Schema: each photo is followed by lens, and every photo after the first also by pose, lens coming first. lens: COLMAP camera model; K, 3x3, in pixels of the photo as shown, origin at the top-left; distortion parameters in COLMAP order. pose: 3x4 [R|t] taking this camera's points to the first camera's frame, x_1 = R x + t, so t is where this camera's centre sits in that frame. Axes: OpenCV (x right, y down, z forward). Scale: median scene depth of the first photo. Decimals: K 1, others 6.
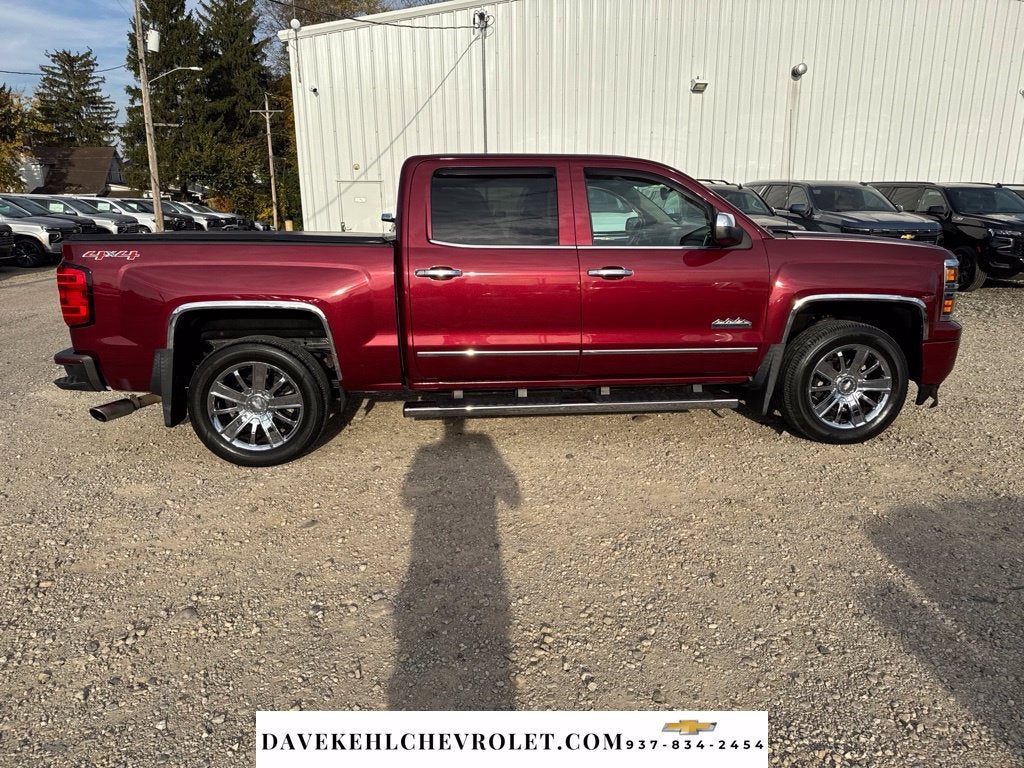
lens RADIAL K [[718.3, 0, 519.0], [0, 718.3, 385.9], [0, 0, 1]] dist [0.014517, -0.021788]
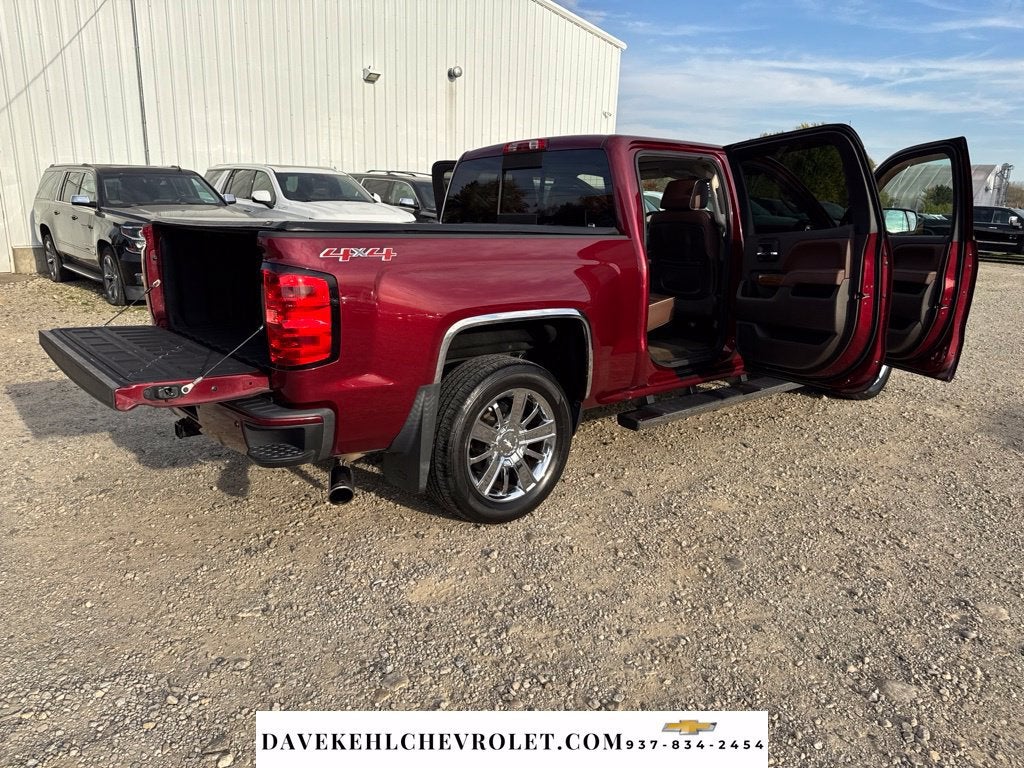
lens RADIAL K [[718.3, 0, 511.9], [0, 718.3, 388.7], [0, 0, 1]] dist [0.014517, -0.021788]
pose [[0.816850, -0.121333, 0.563946, -0.758202], [0.114006, 0.992302, 0.048362, -0.067219], [-0.565472, 0.024789, 0.824395, 0.339896]]
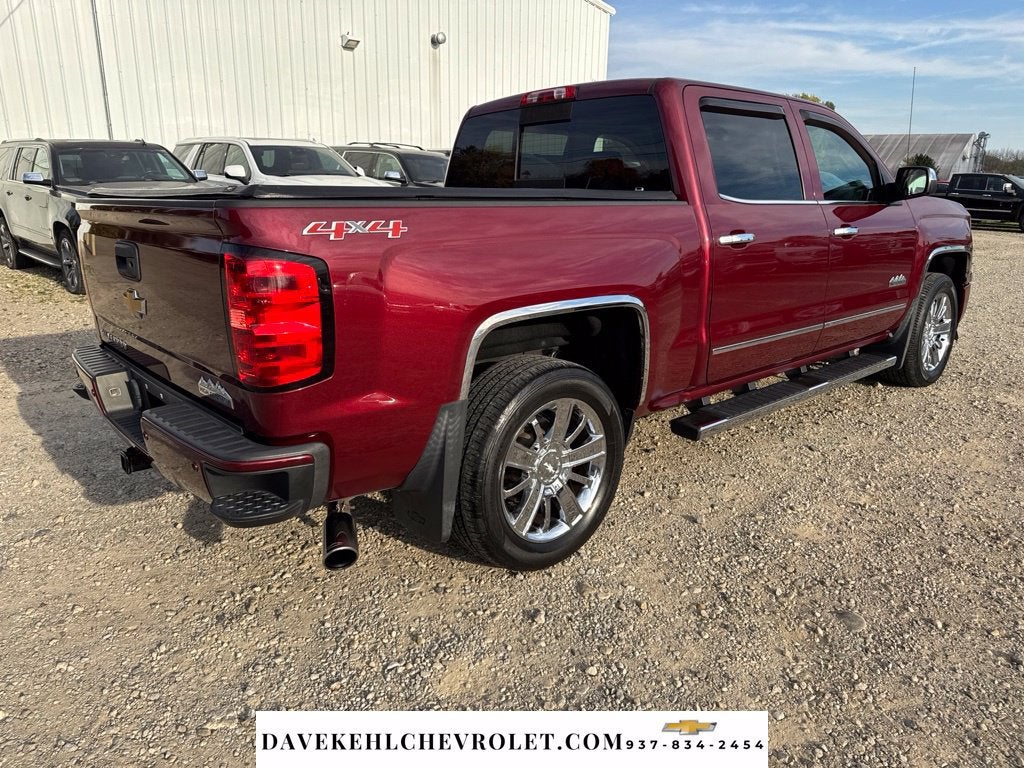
lens RADIAL K [[718.3, 0, 515.6], [0, 718.3, 383.4], [0, 0, 1]] dist [0.014517, -0.021788]
pose [[0.799737, -0.153539, 0.580385, -0.702016], [0.134851, 0.987981, 0.075550, -0.091324], [-0.585009, 0.017845, 0.810830, 0.493194]]
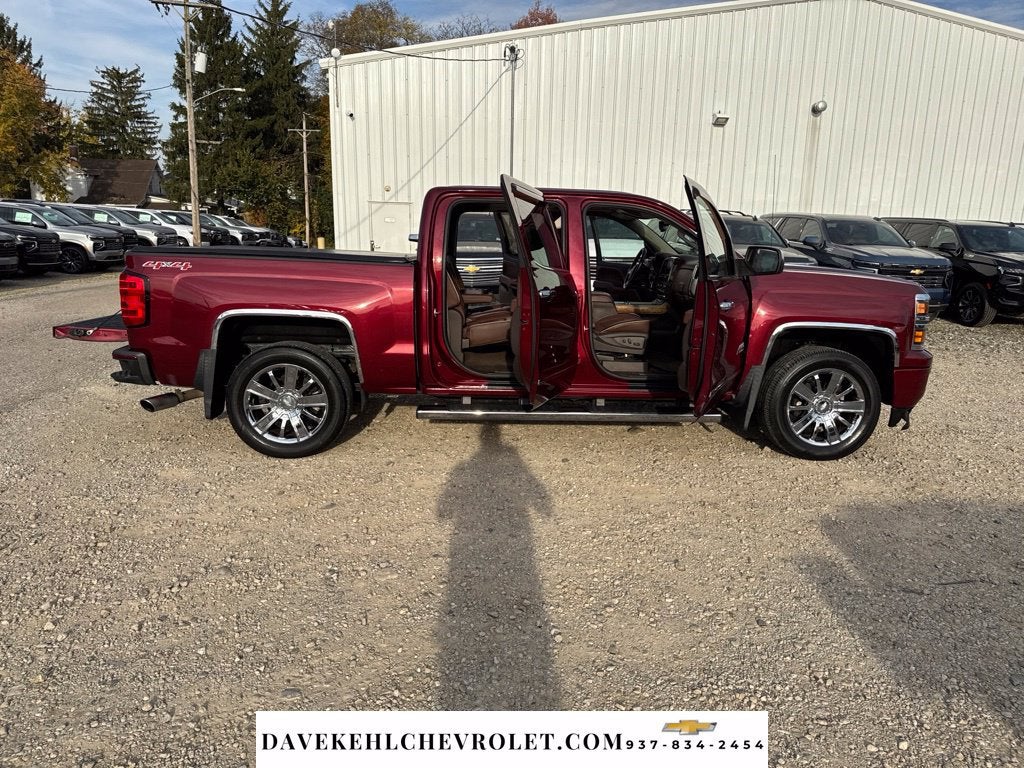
lens RADIAL K [[718.3, 0, 519.2], [0, 718.3, 383.7], [0, 0, 1]] dist [0.014517, -0.021788]
pose [[0.998826, 0.037339, -0.030848, 0.029137], [-0.038316, 0.998763, -0.031692, 0.017955], [0.029626, 0.032837, 0.999022, -0.104810]]
